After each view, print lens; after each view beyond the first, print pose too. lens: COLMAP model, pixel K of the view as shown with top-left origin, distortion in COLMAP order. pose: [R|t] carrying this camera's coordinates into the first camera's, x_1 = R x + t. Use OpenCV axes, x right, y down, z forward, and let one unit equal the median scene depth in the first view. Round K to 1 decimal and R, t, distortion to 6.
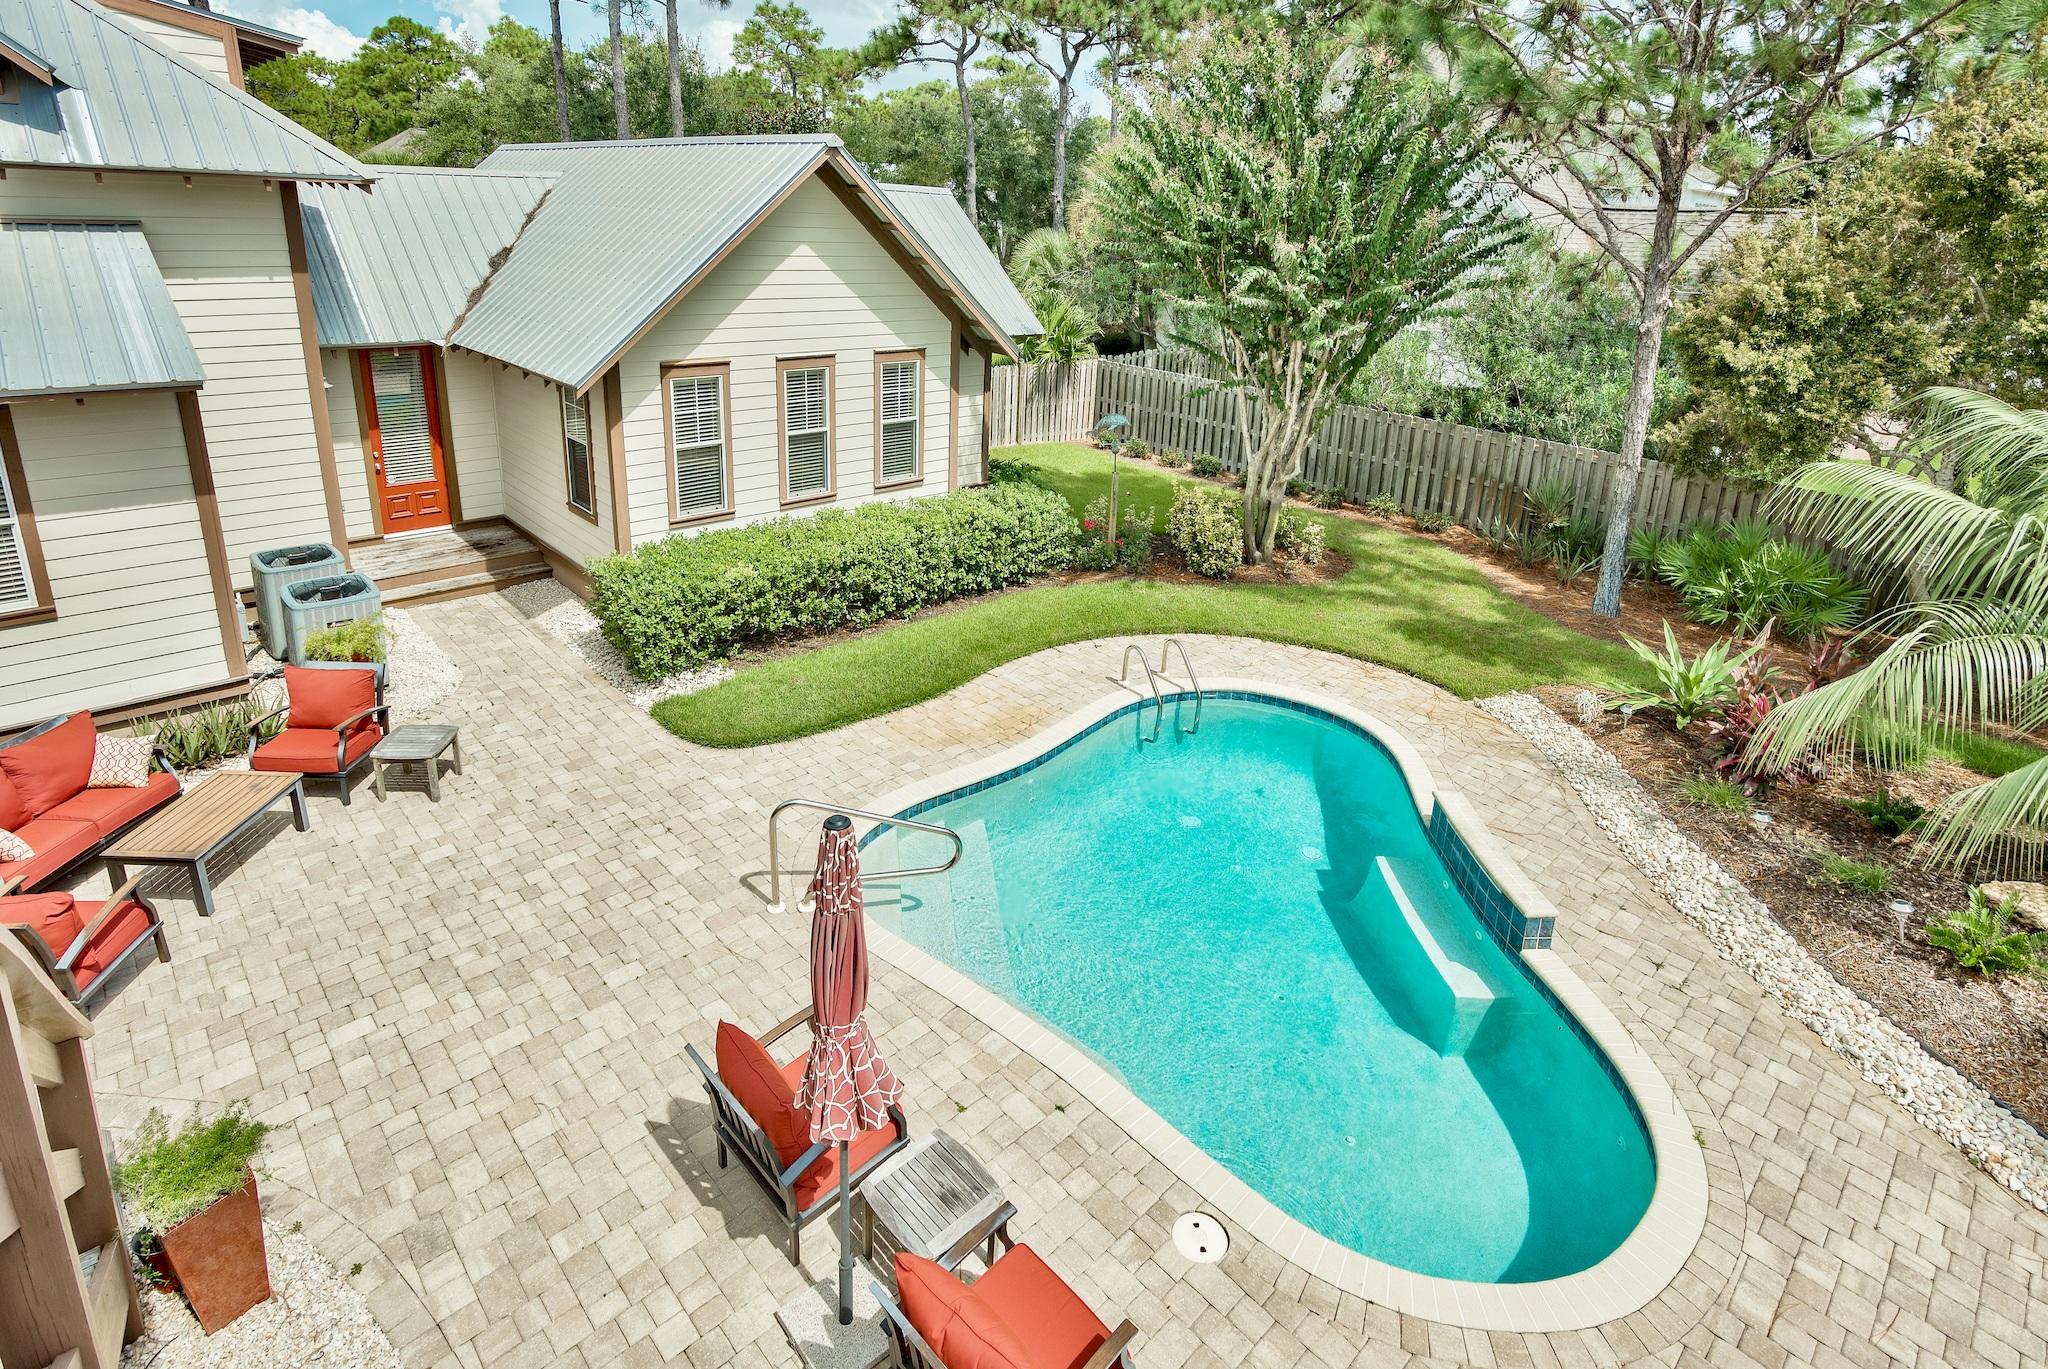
lens RADIAL K [[1039.9, 0, 1018.5], [0, 1039.9, 514.9], [0, 0, 1]] dist [-0.000872, -0.000810]
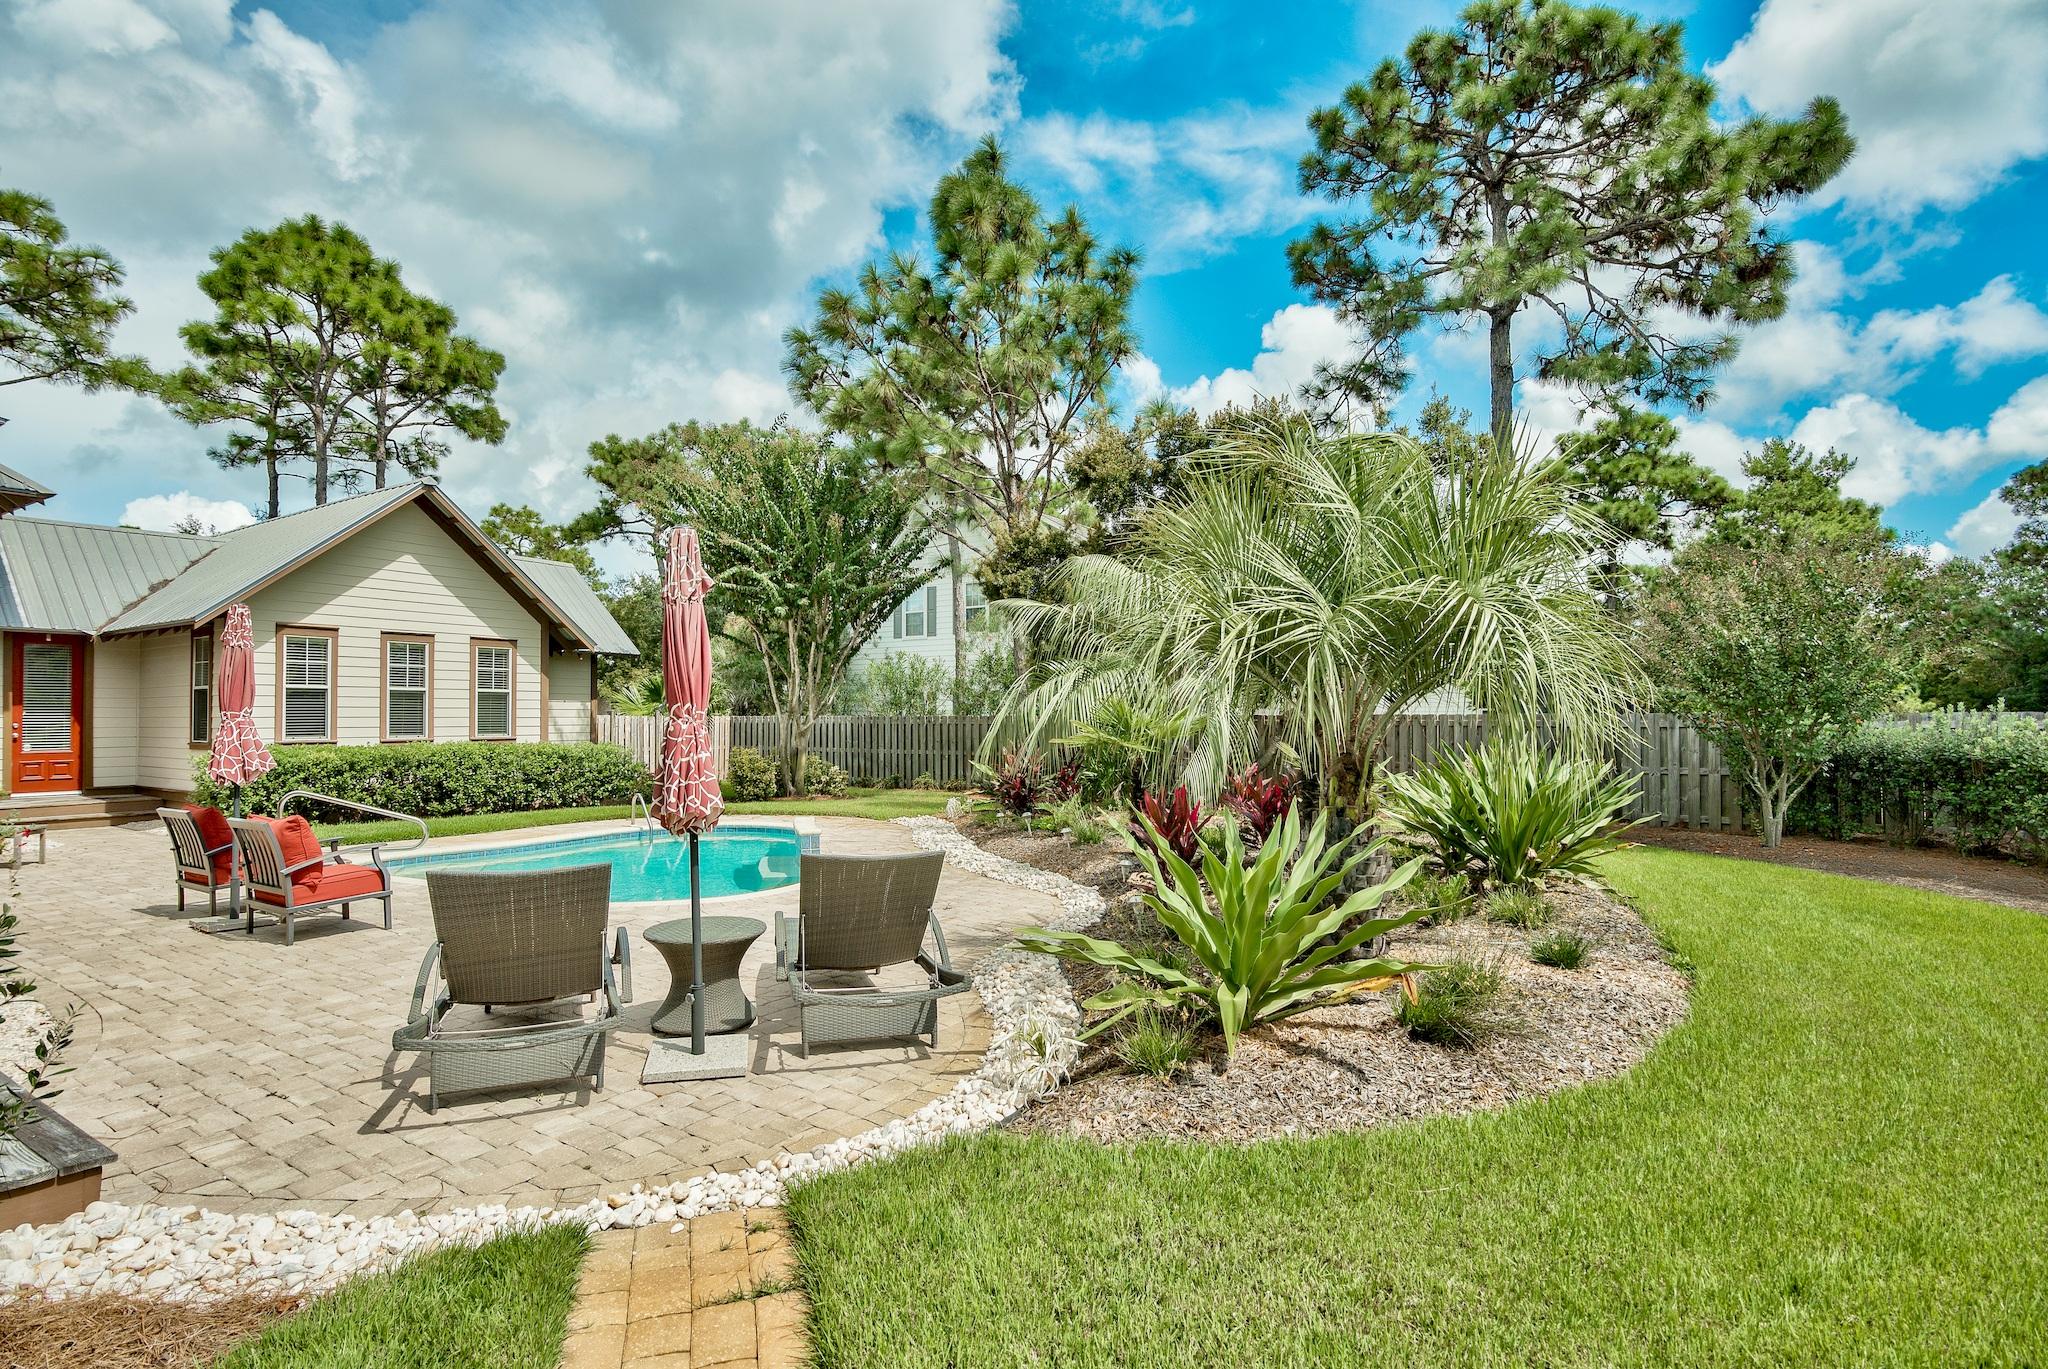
lens RADIAL K [[993.6, 0, 1028.3], [0, 993.6, 689.1], [0, 0, 1]] dist [-0.000605, -0.000492]
pose [[0.972398, -0.045295, 0.228889, 0.143208], [0.112959, 0.949741, -0.291945, 0.195224], [-0.204161, 0.309742, 0.928643, -0.177489]]
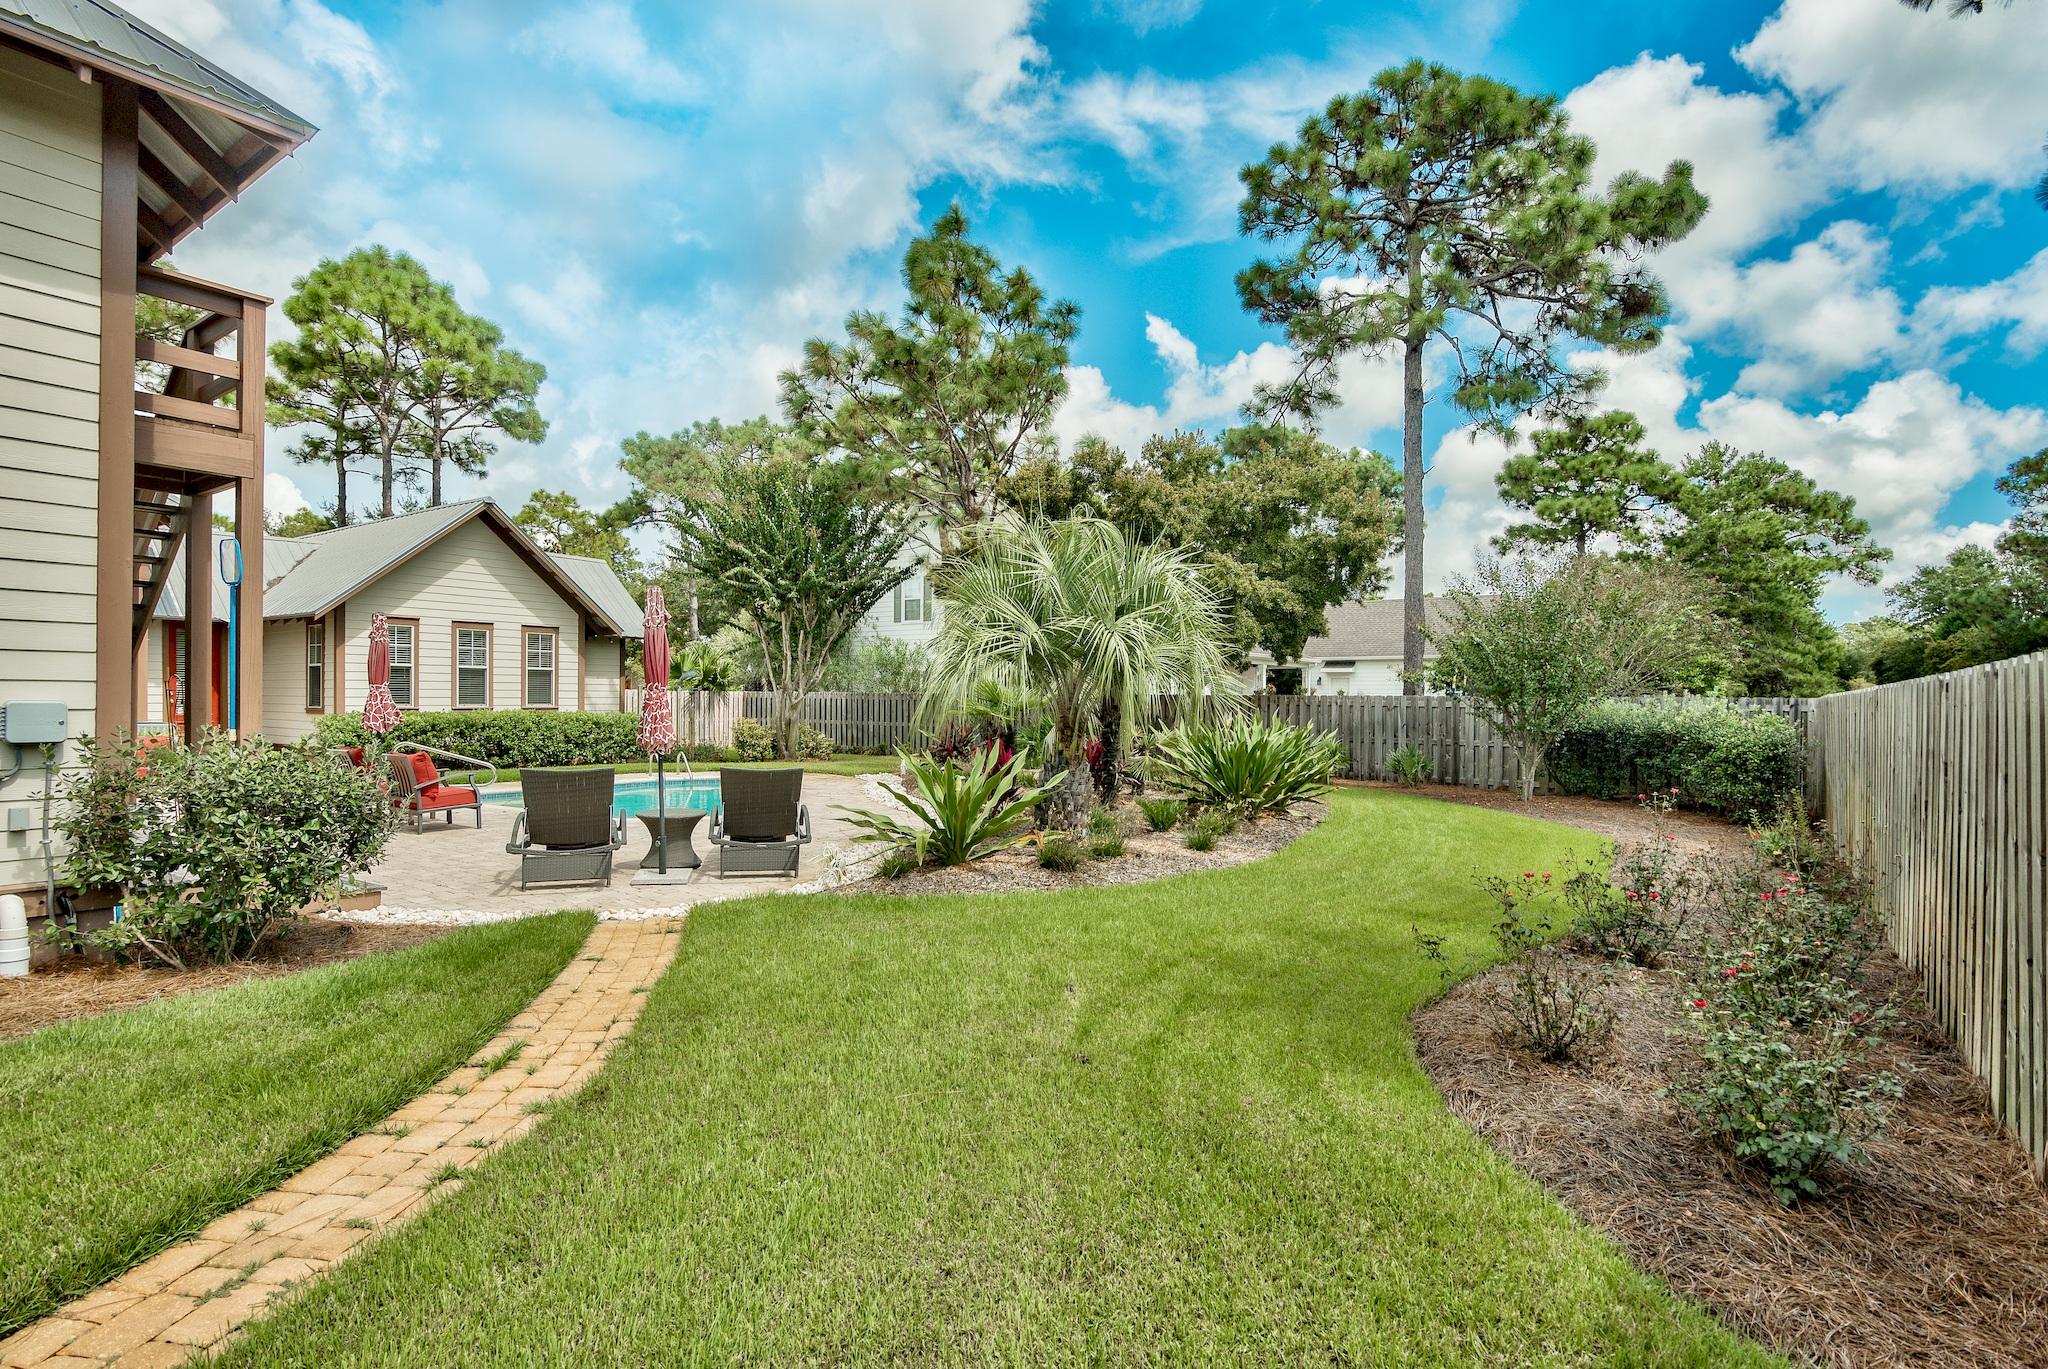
lens RADIAL K [[1008.6, 0, 1034.6], [0, 1008.6, 690.1], [0, 0, 1]] dist [0.000062, -0.000030]
pose [[0.979487, -0.041168, 0.197257, 0.182611], [0.095331, 0.957101, -0.273623, 0.246147], [-0.177530, 0.286815, 0.941393, -0.340698]]
